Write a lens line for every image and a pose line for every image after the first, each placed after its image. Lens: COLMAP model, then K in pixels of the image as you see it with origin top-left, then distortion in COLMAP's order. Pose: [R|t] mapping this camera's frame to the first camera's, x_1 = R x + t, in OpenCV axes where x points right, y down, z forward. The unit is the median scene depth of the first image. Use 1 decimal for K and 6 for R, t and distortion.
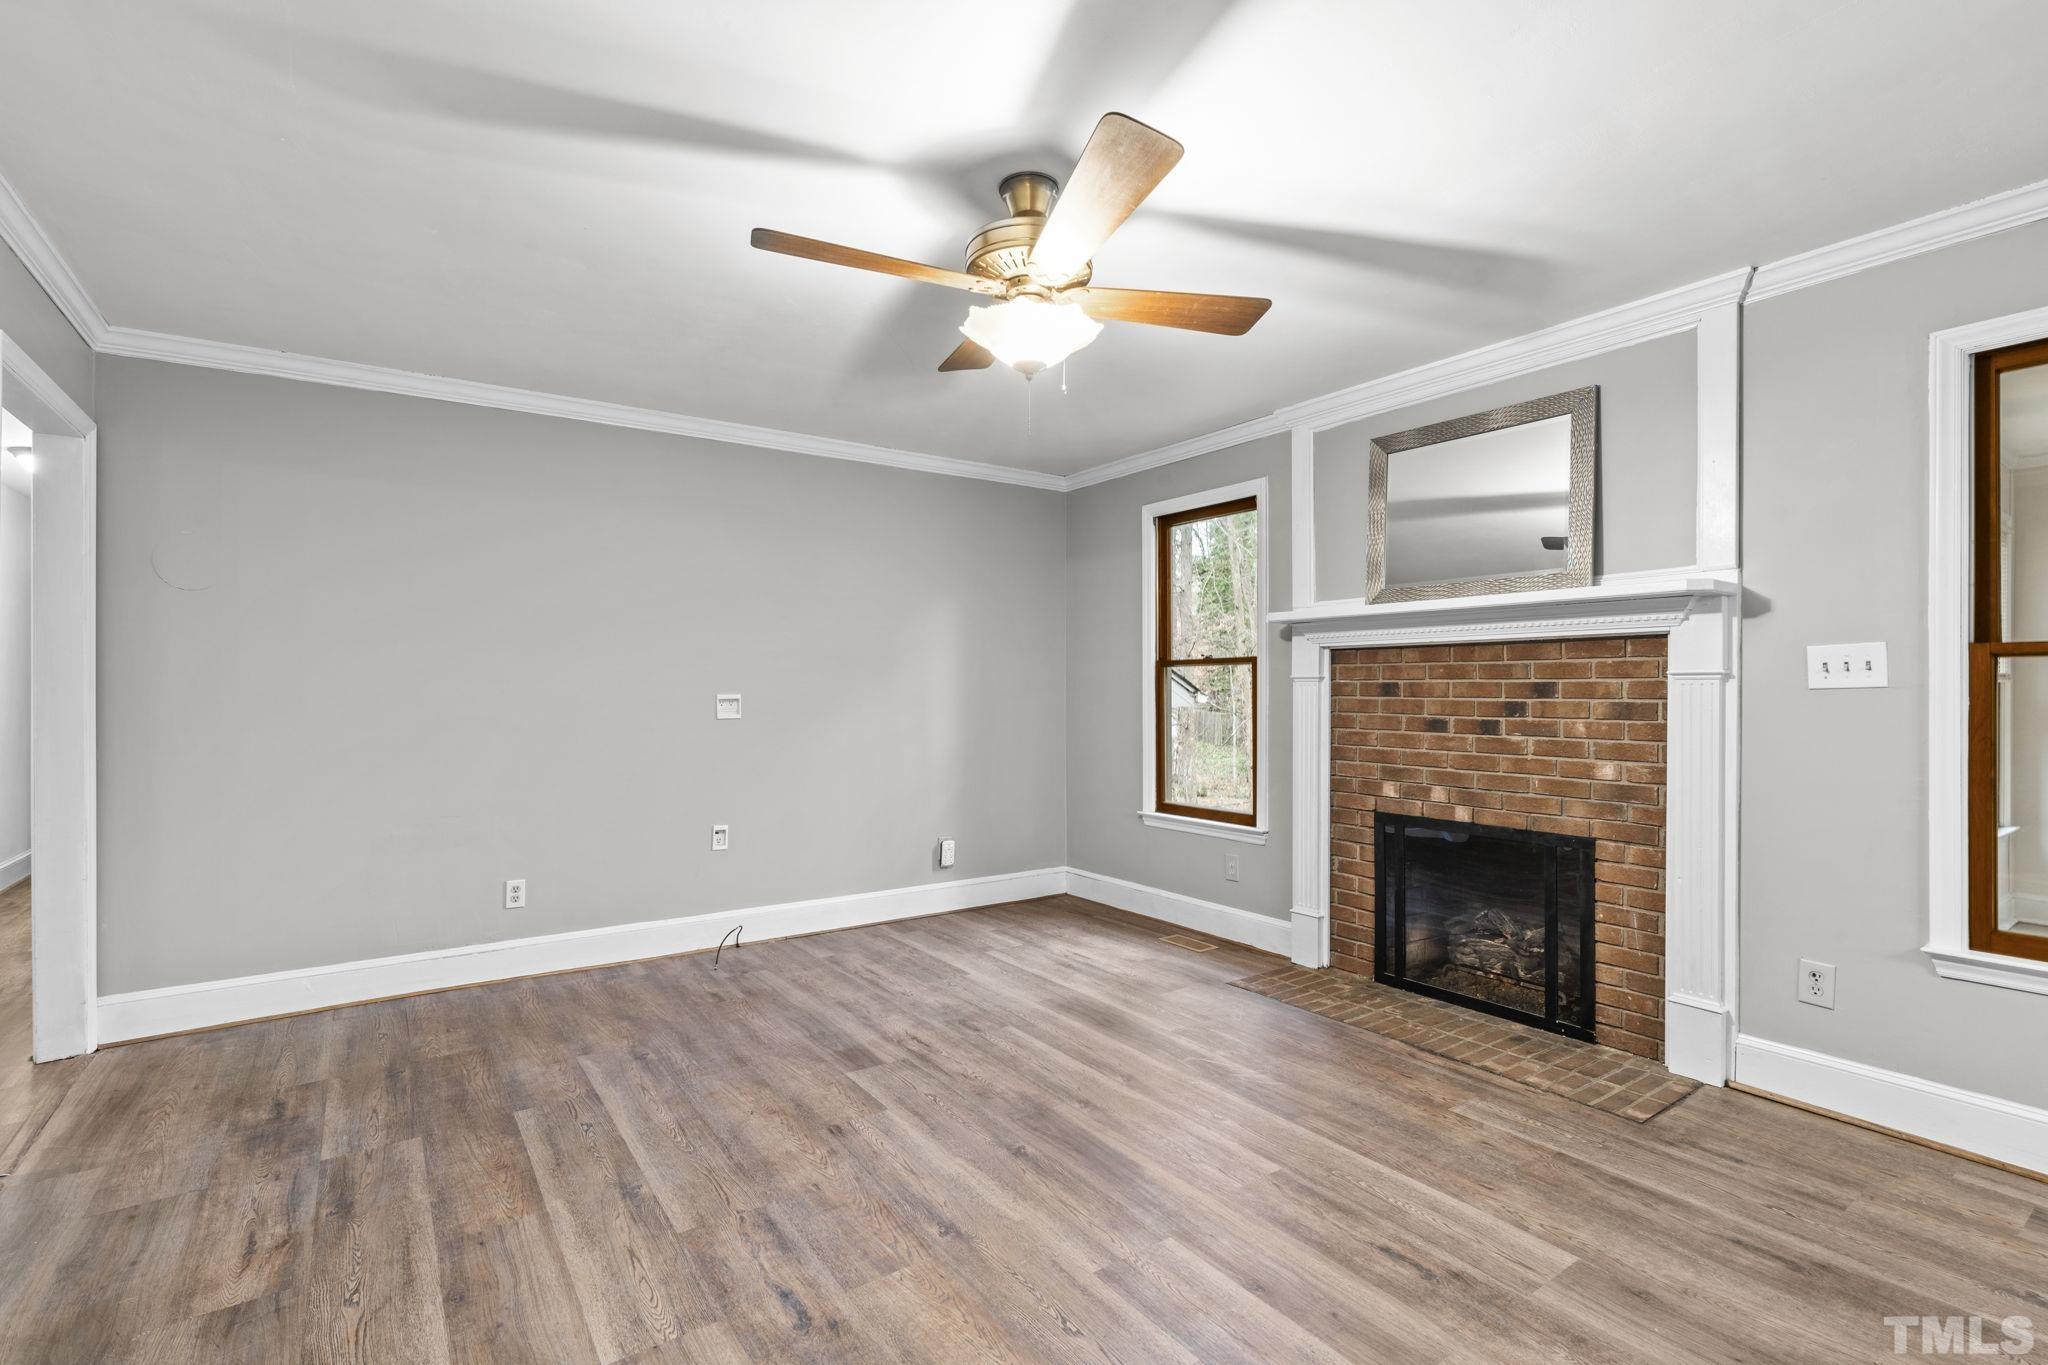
lens RADIAL K [[937.3, 0, 1024.0], [0, 937.3, 689.0], [0, 0, 1]] dist [-0.002693, -0.000488]
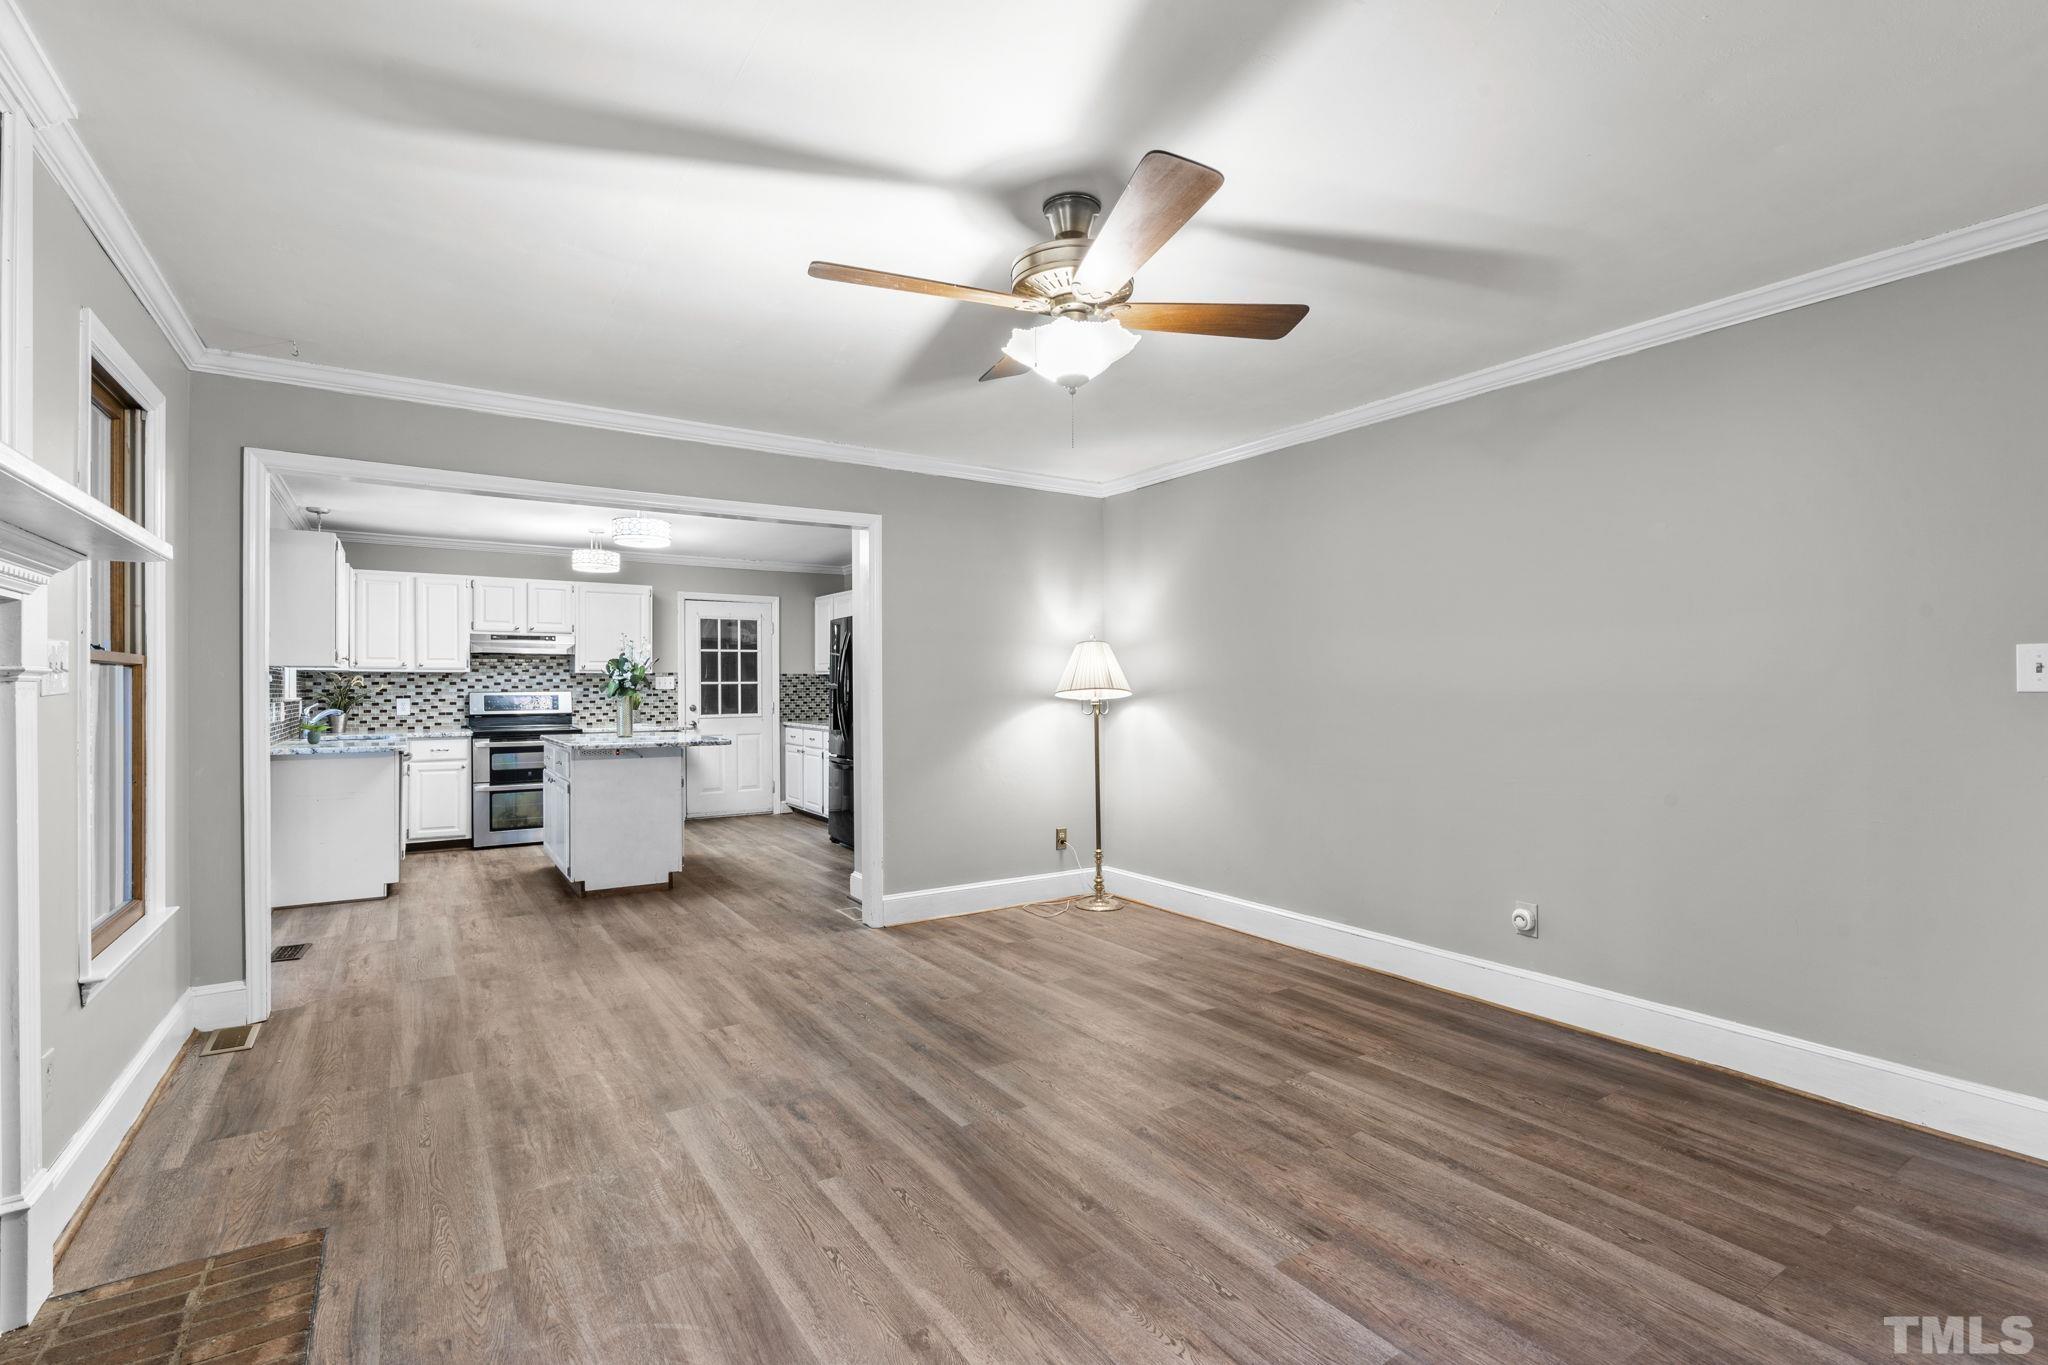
lens RADIAL K [[926.5, 0, 1024.0], [0, 926.5, 682.5], [0, 0, 1]] dist [-0.007920, -0.000223]
pose [[-0.999598, 0.005597, 0.027794, 0.023012], [0.005458, 0.999972, -0.005074, -0.002444], [-0.027822, -0.004921, -0.999601, 1.500707]]
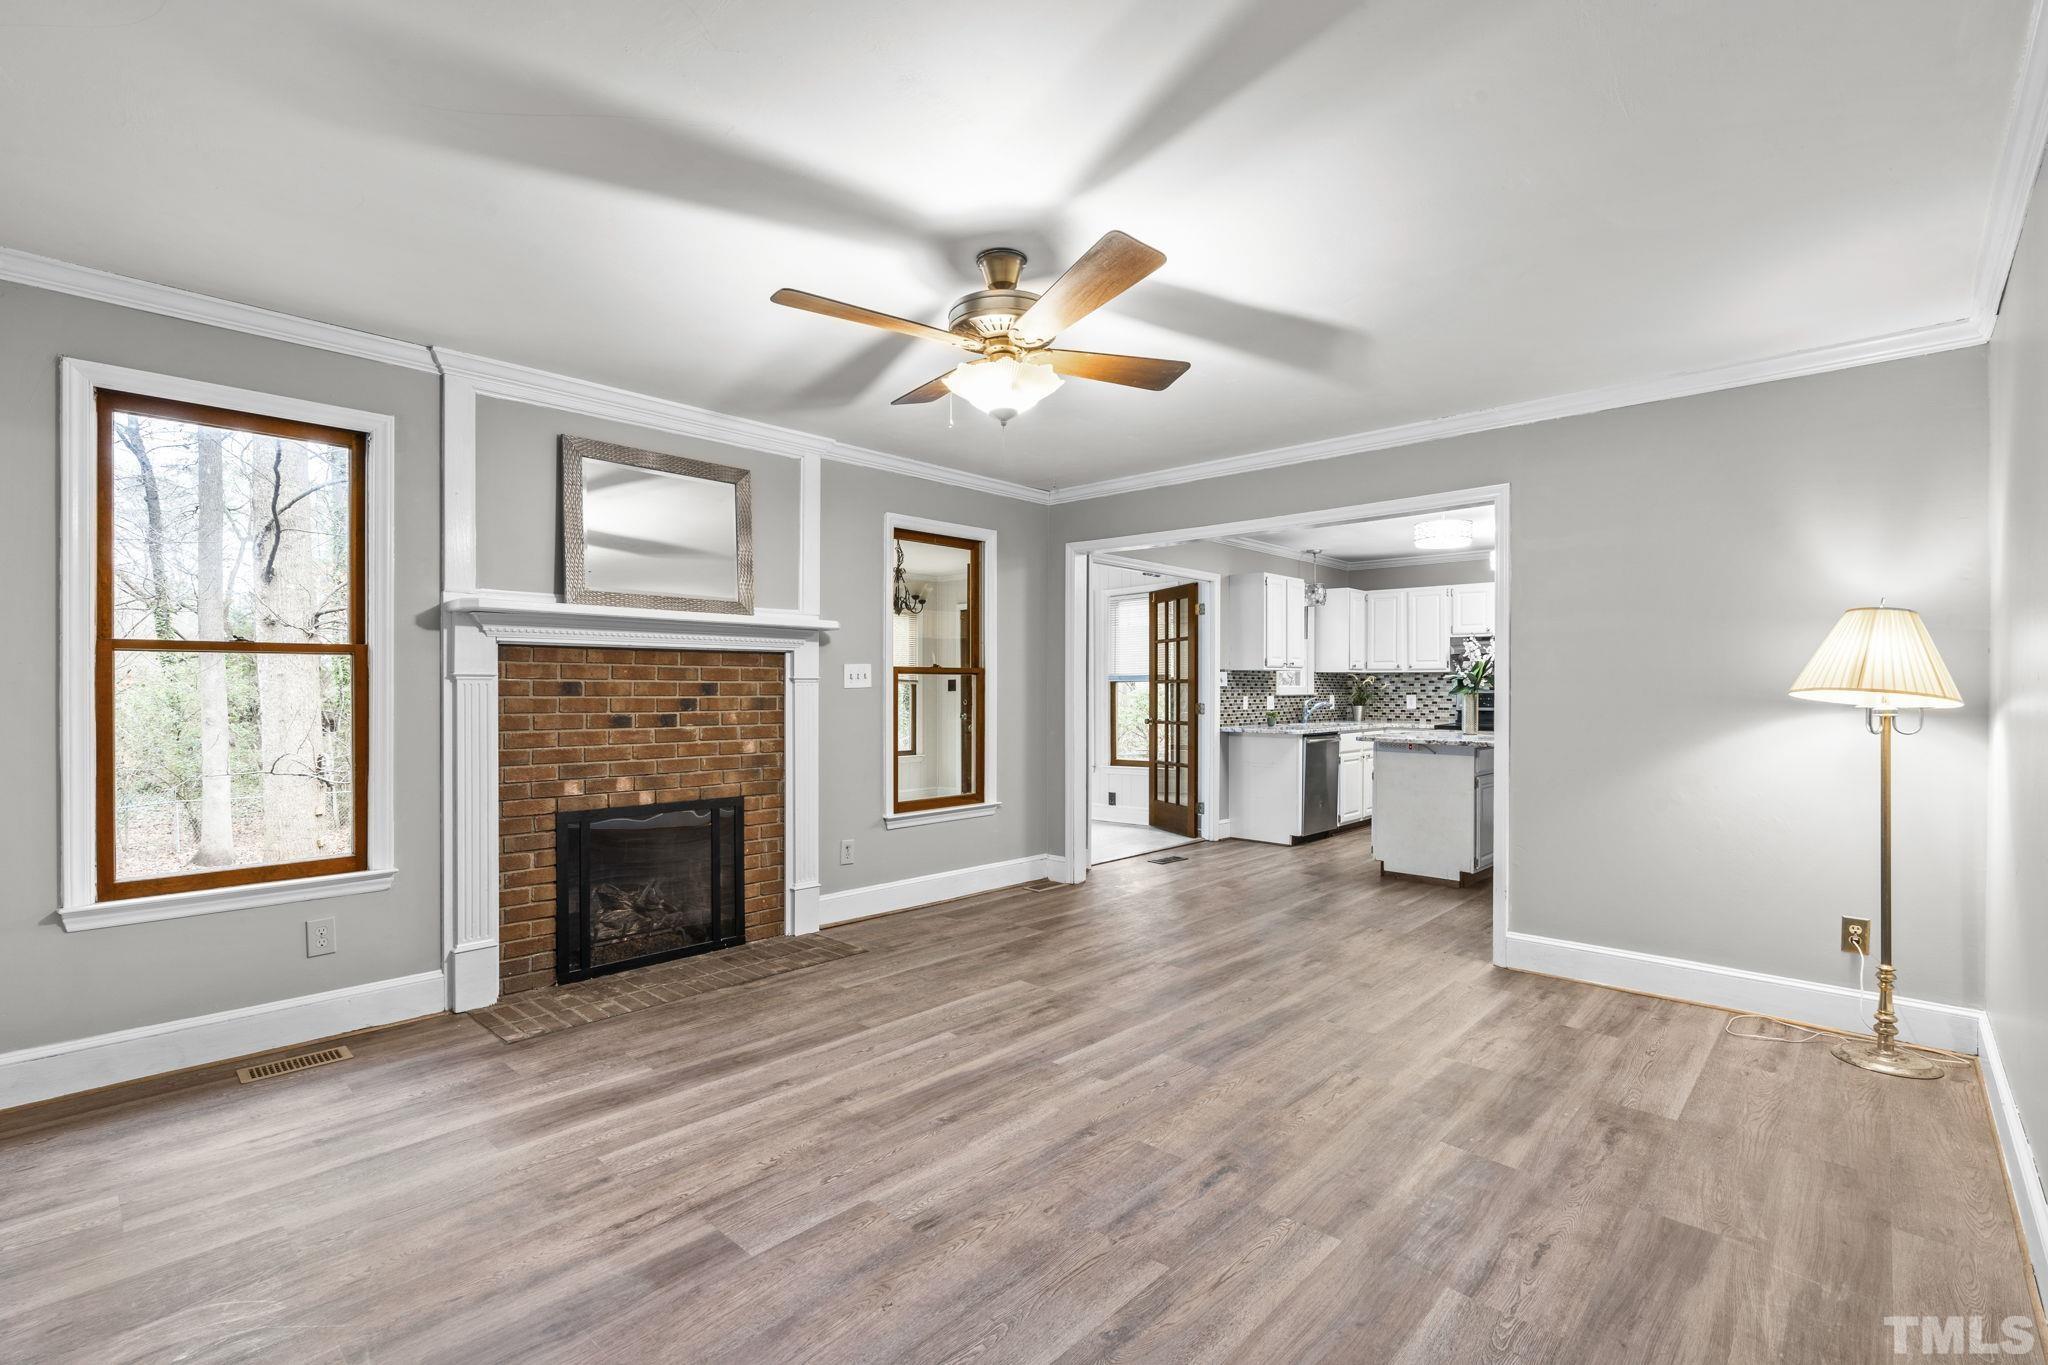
lens RADIAL K [[926.5, 0, 1024.0], [0, 926.5, 682.5], [0, 0, 1]] dist [-0.007920, -0.000223]
pose [[-0.207579, 0.007337, 0.978191, -0.841556], [-0.000124, 0.999972, -0.007527, 0.001609], [-0.978218, -0.001684, -0.207572, 0.900319]]
